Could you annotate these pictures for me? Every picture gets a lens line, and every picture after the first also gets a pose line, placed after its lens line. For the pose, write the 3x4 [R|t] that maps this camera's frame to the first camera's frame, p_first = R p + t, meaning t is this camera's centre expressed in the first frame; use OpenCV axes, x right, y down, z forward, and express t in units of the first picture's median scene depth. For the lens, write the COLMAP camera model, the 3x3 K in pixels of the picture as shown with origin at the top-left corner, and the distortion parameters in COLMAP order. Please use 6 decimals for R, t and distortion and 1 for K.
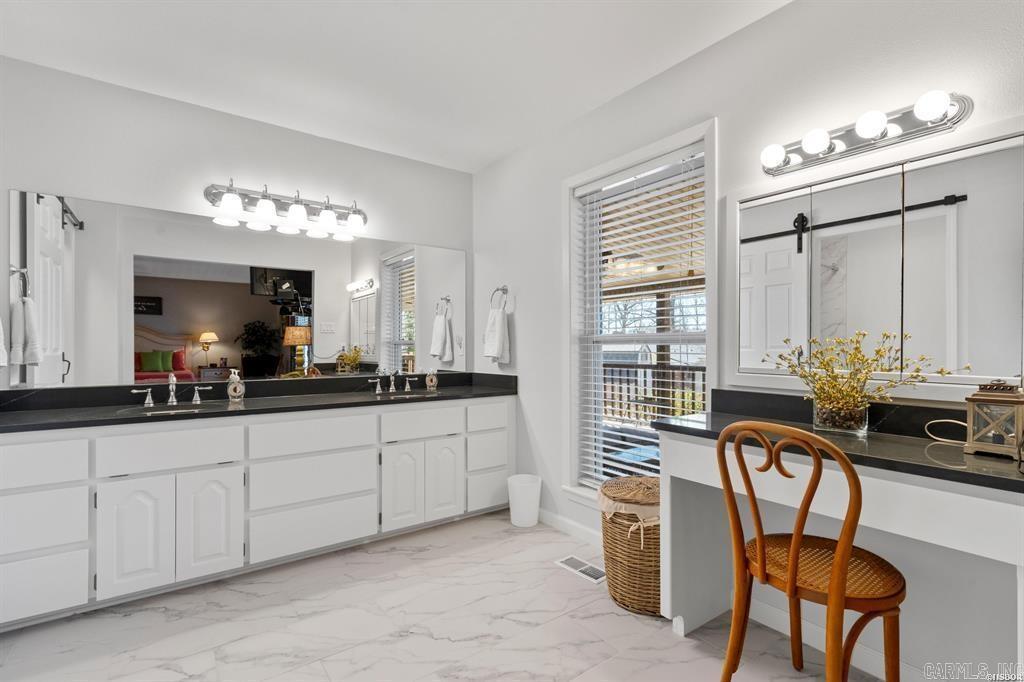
lens RADIAL K [[474.8, 0, 509.1], [0, 474.8, 345.7], [0, 0, 1]] dist [-0.000546, 0.000521]
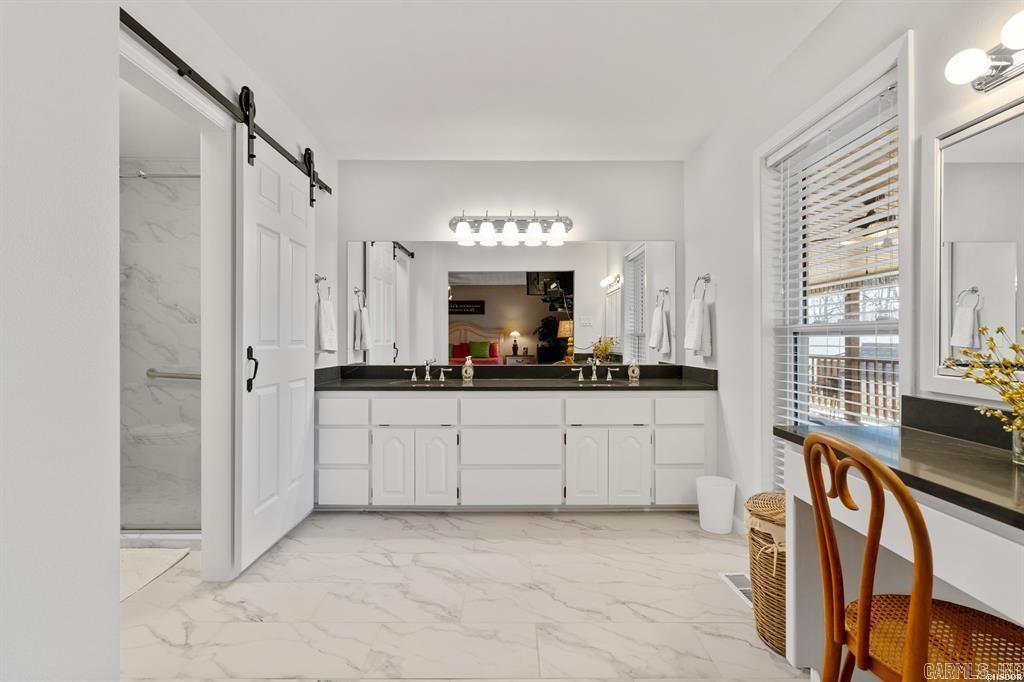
lens RADIAL K [[472.8, 0, 515.8], [0, 472.8, 337.8], [0, 0, 1]] dist [0.002554, 0.001013]
pose [[0.809232, -0.001065, -0.587489, 0.272930], [0.002060, 0.999997, 0.001025, -0.001395], [0.587486, -0.002039, 0.809232, 0.026339]]
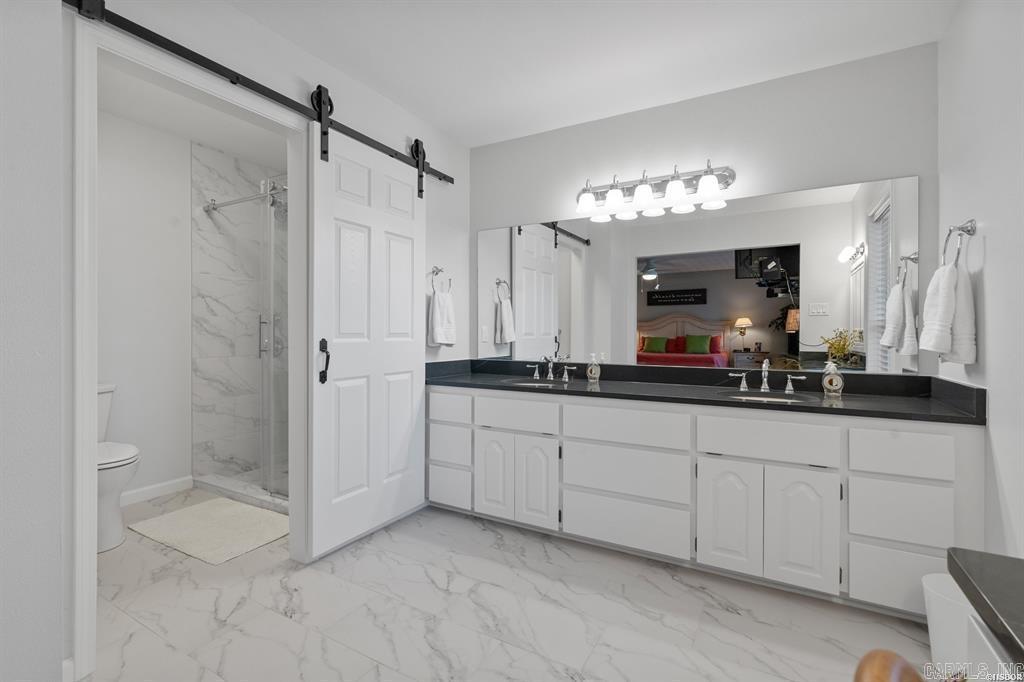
lens RADIAL K [[468.6, 0, 514.1], [0, 468.6, 333.2], [0, 0, 1]] dist [0.000569, 0.000364]
pose [[0.409052, 0.004485, -0.912500, 0.310278], [0.000974, 0.999985, 0.005352, -0.001305], [0.912510, -0.003078, 0.409042, 0.364205]]
